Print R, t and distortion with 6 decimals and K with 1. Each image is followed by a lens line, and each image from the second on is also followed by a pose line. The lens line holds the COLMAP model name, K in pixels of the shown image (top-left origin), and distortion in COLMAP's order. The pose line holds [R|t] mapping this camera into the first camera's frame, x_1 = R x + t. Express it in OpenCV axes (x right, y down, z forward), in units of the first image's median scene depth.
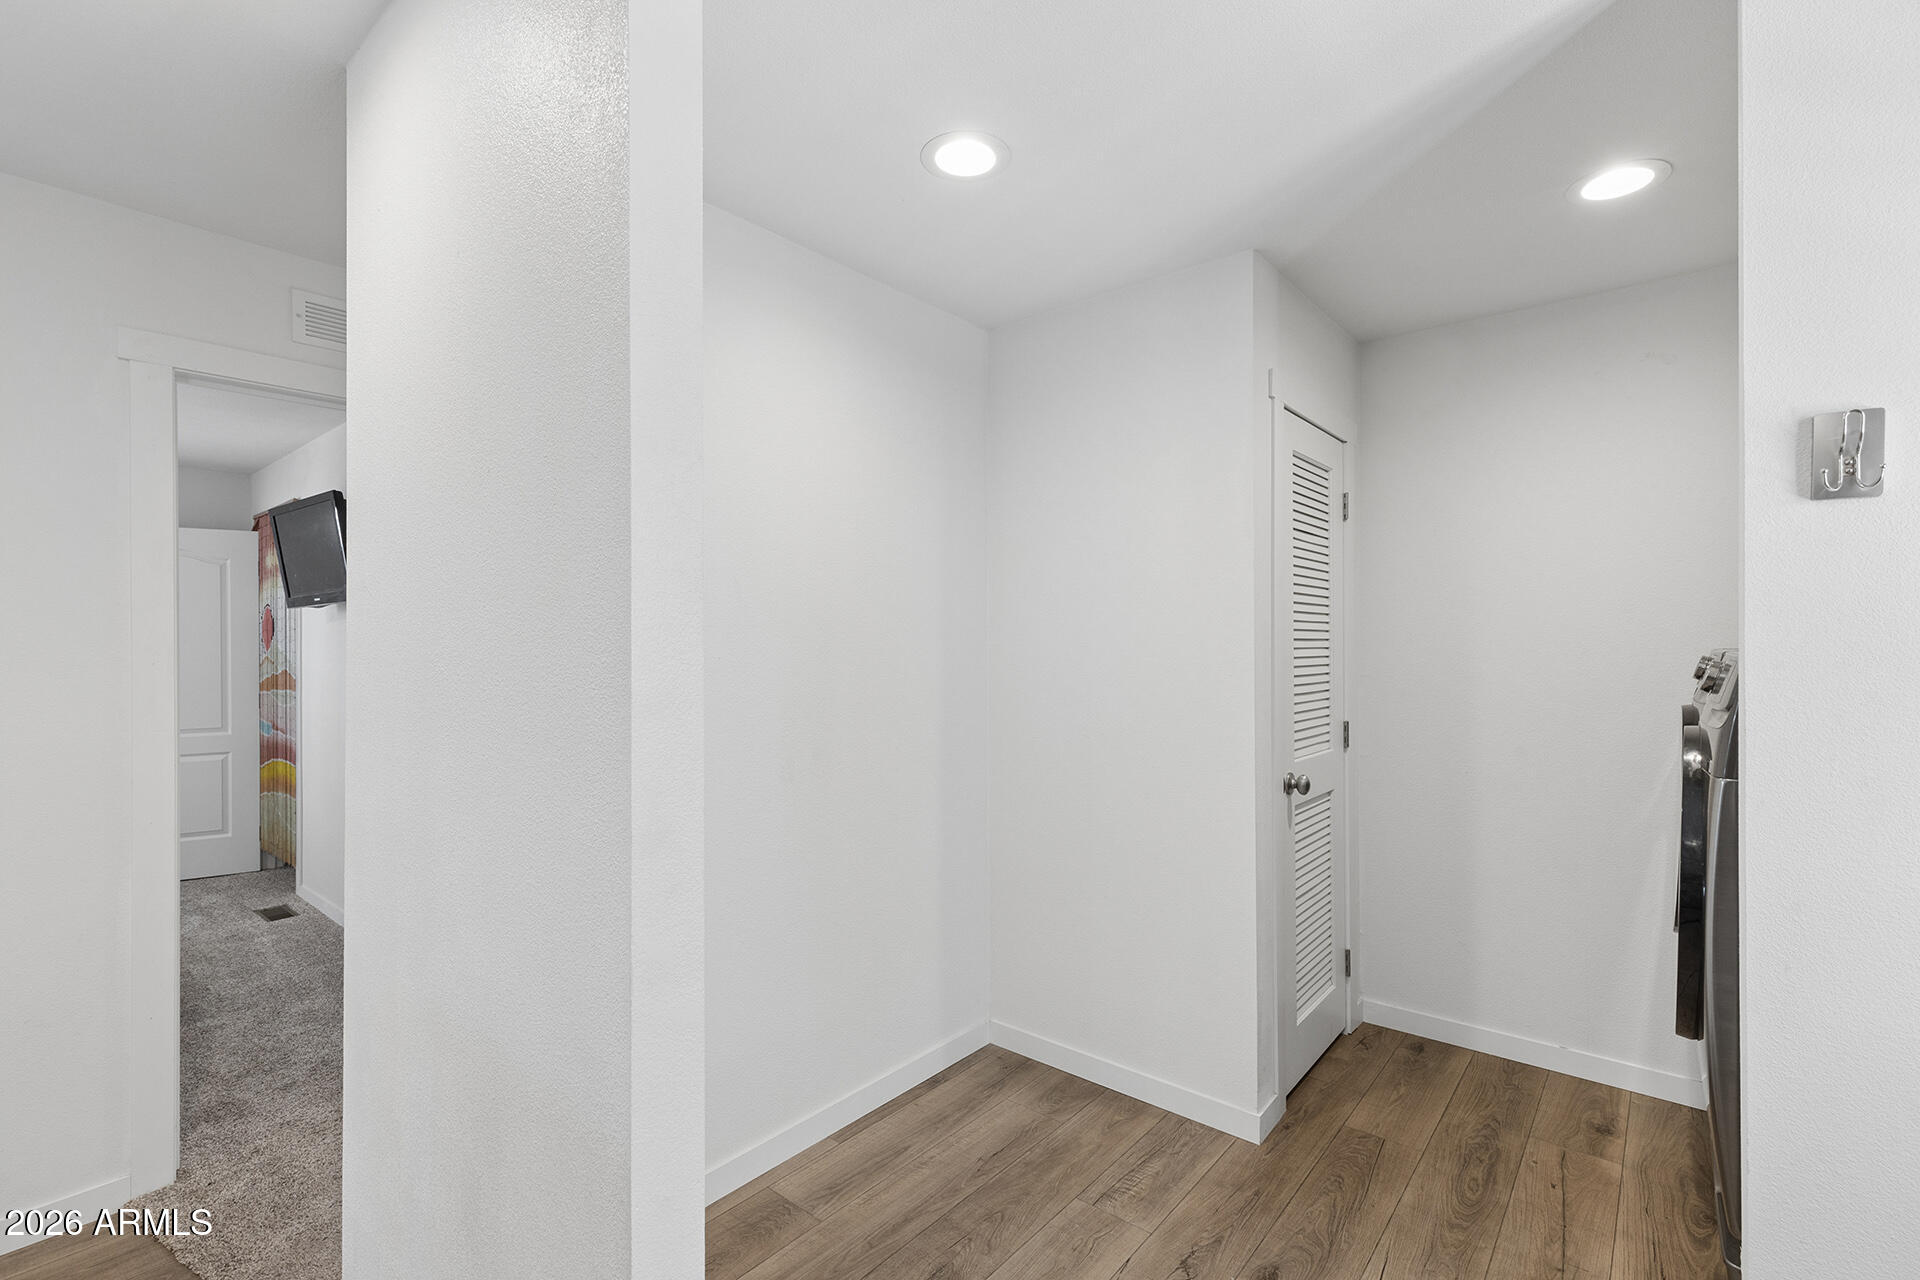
lens RADIAL K [[870.0, 0, 944.7], [0, 870.0, 643.2], [0, 0, 1]] dist [0.007788, -0.000316]
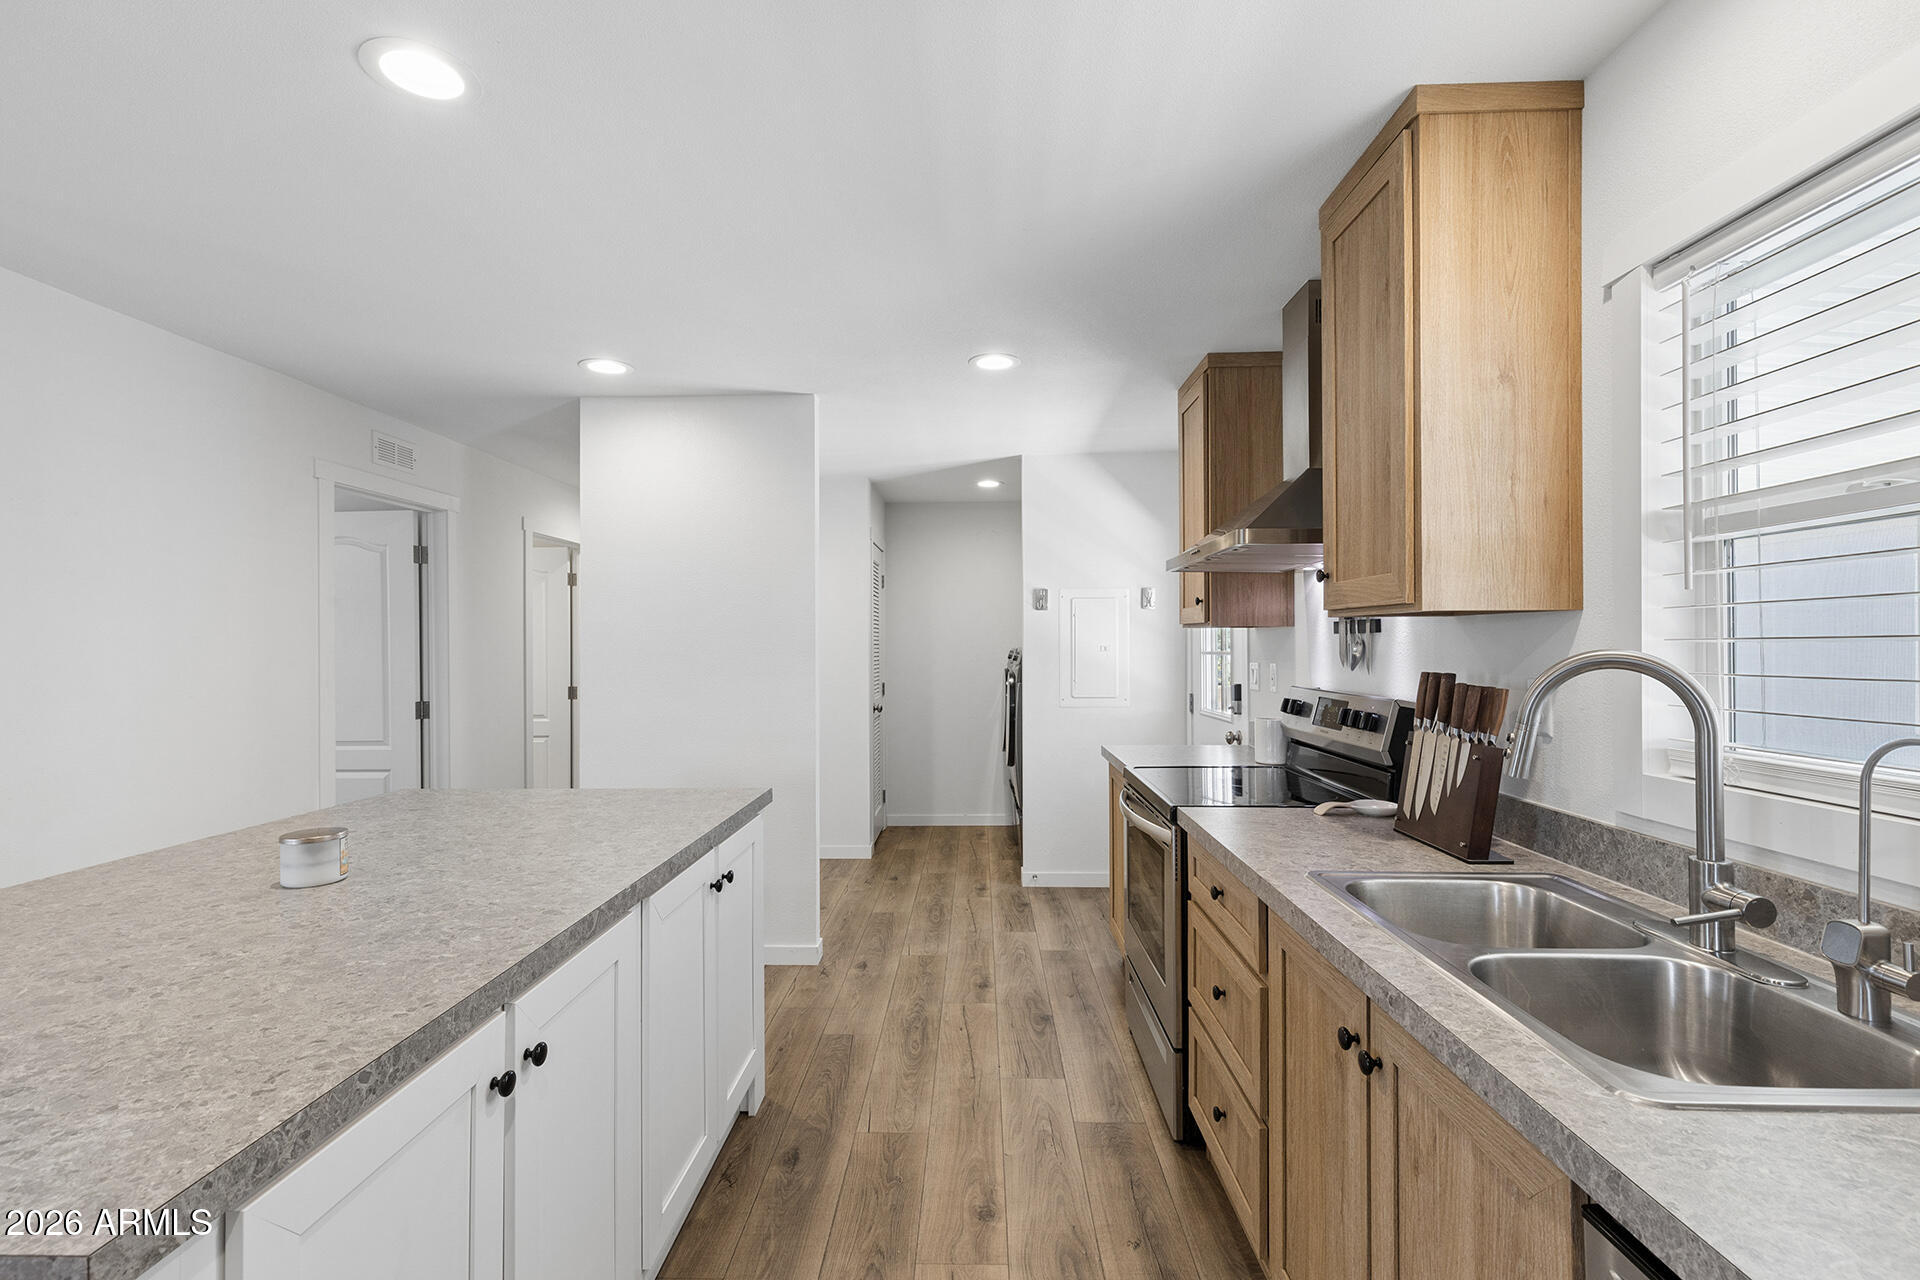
lens RADIAL K [[870.0, 0, 965.6], [0, 870.0, 641.3], [0, 0, 1]] dist [0.007788, -0.000316]
pose [[0.776171, 0.002722, 0.630517, -0.462774], [0.002483, 0.999970, -0.007373, 0.002799], [-0.630518, 0.007288, 0.776140, -0.493521]]
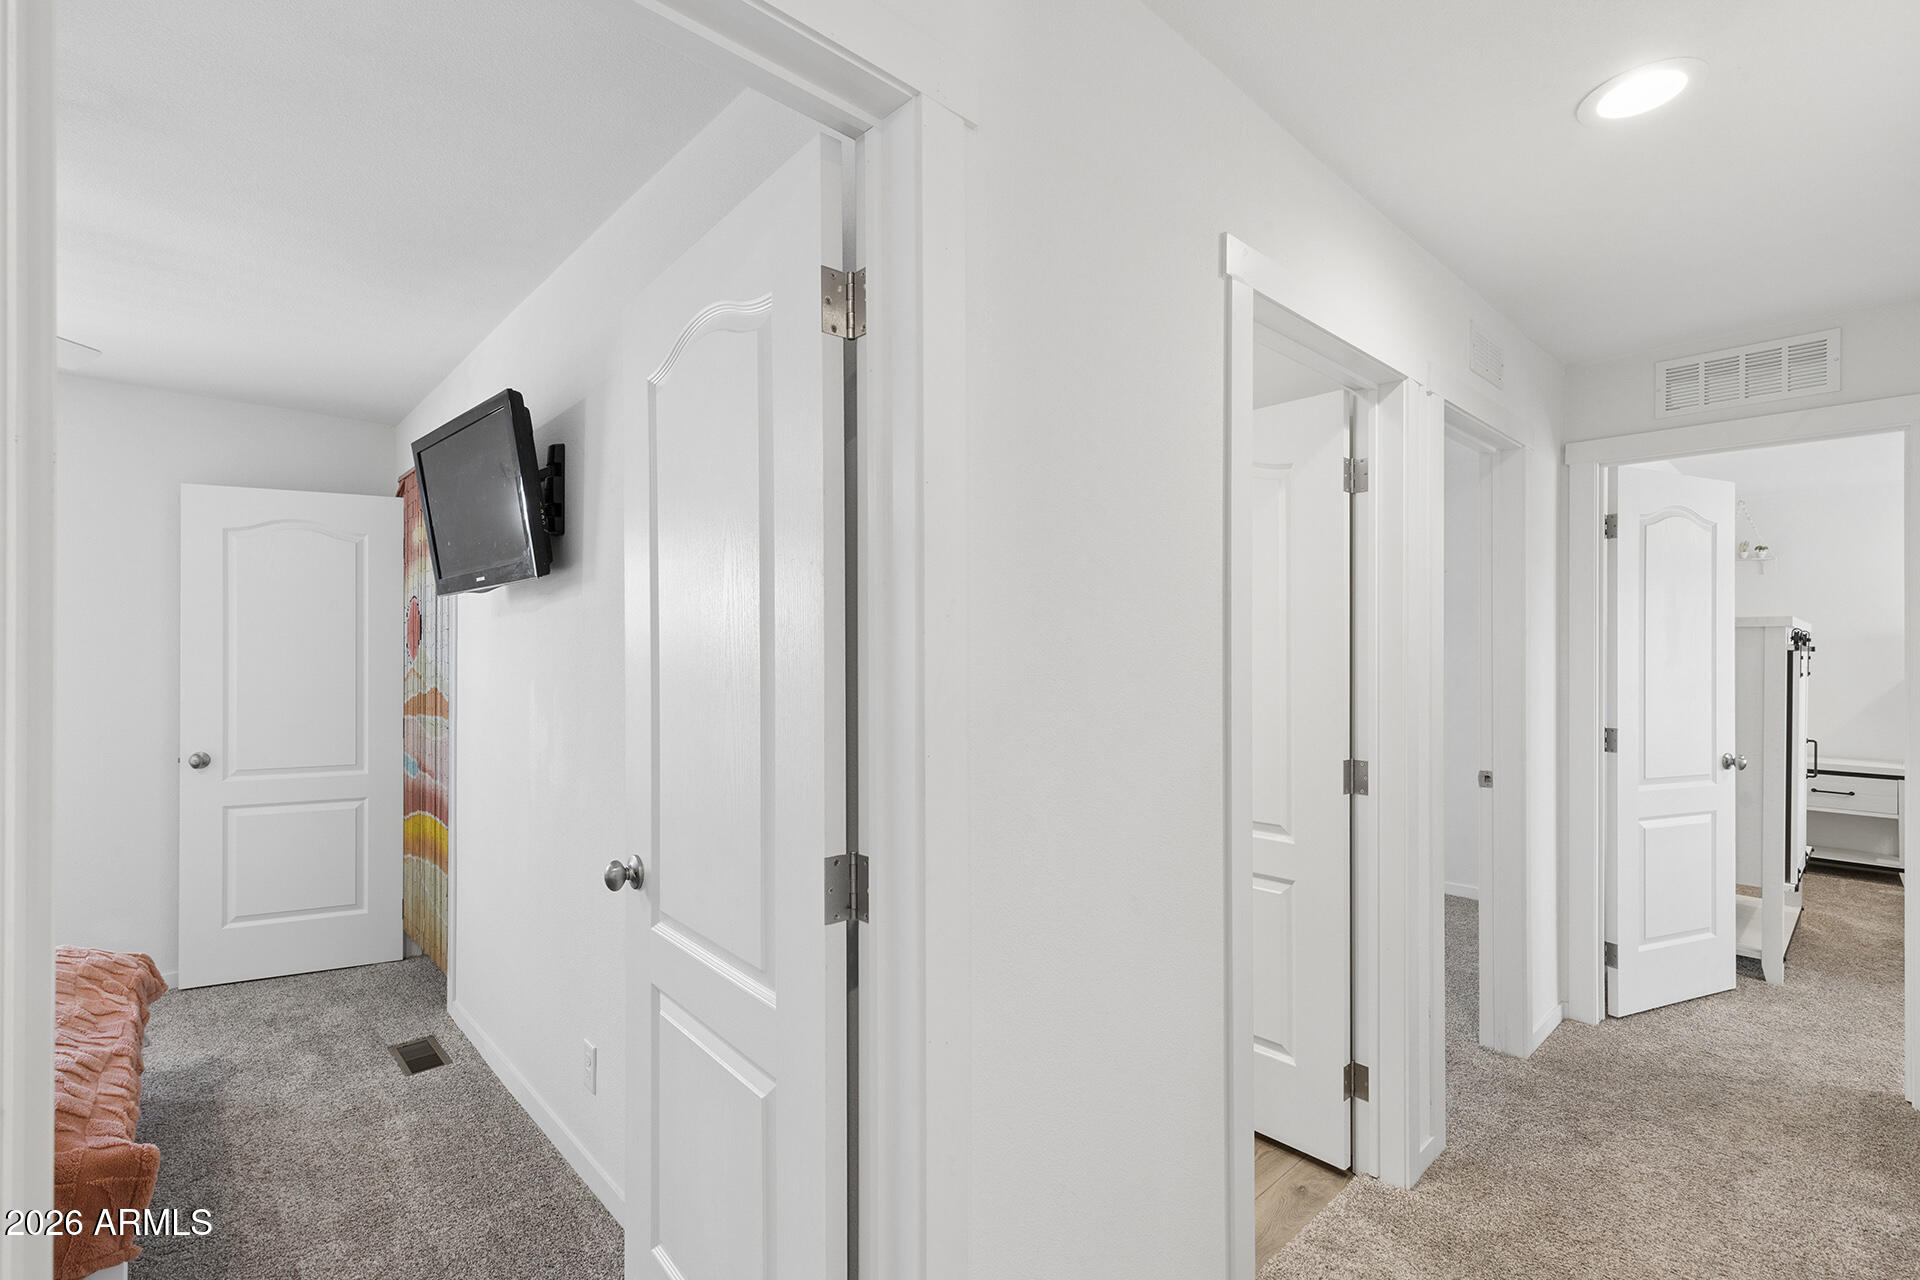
lens RADIAL K [[870.0, 0, 942.1], [0, 870.0, 655.1], [0, 0, 1]] dist [0.007788, -0.000316]
pose [[0.992034, 0.006118, -0.125826, -0.267788], [-0.006197, 0.999981, -0.000242, 0.002303], [0.125822, 0.001020, 0.992052, 0.362731]]
